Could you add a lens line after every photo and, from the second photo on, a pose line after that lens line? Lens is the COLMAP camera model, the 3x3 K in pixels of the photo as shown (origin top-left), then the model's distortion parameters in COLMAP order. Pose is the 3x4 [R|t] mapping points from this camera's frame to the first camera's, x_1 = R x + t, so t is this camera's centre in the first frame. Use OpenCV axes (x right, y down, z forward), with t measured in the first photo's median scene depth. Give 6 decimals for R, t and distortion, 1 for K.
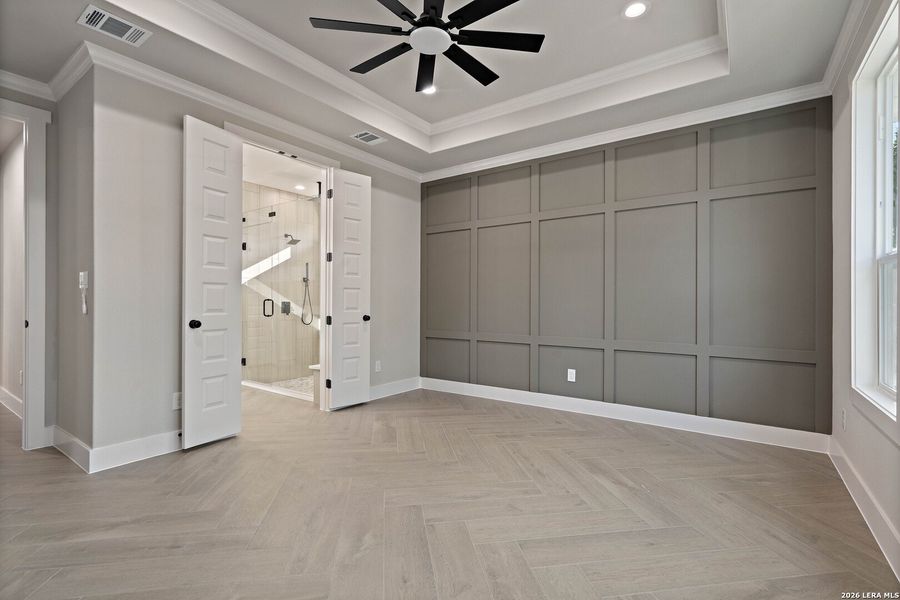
lens RADIAL K [[411.3, 0, 454.4], [0, 411.3, 303.0], [0, 0, 1]] dist [-0.006063, 0.001024]
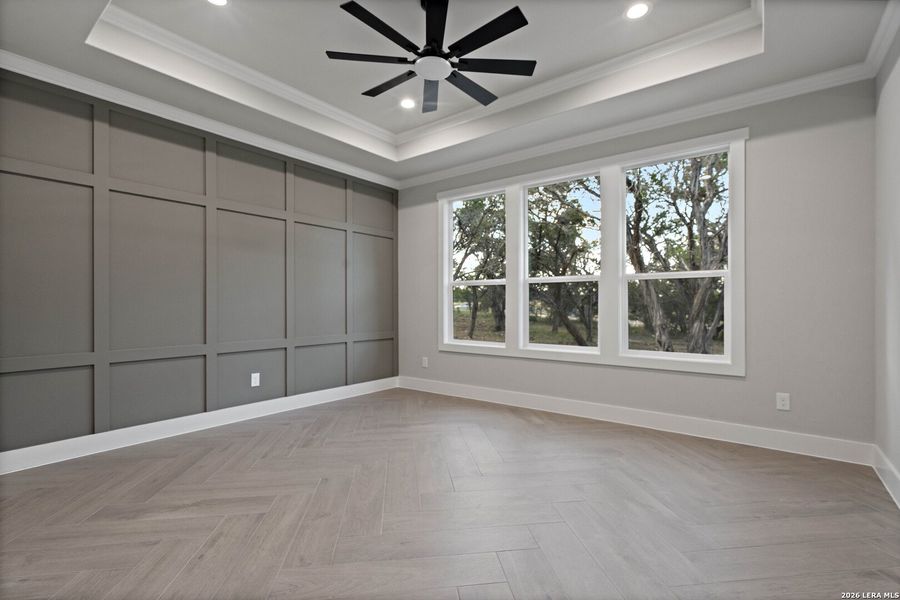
lens RADIAL K [[411.3, 0, 458.8], [0, 411.3, 302.0], [0, 0, 1]] dist [-0.006063, 0.001024]
pose [[0.023143, 0.003392, 0.999726, -0.859688], [0.004726, 0.999983, -0.003503, 0.000177], [-0.999721, 0.004805, 0.023127, 0.654372]]
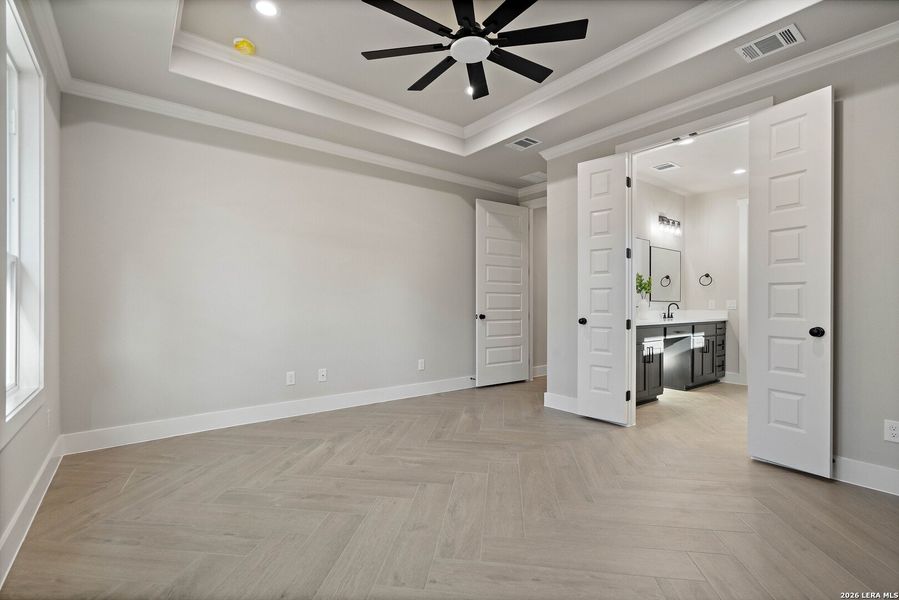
lens RADIAL K [[410.8, 0, 446.8], [0, 410.8, 305.9], [0, 0, 1]] dist [-0.006063, 0.001024]
pose [[-0.299931, 0.002915, -0.953956, 0.679327], [-0.007764, 0.999955, 0.005496, -0.000816], [0.953929, 0.009055, -0.299895, 0.907169]]
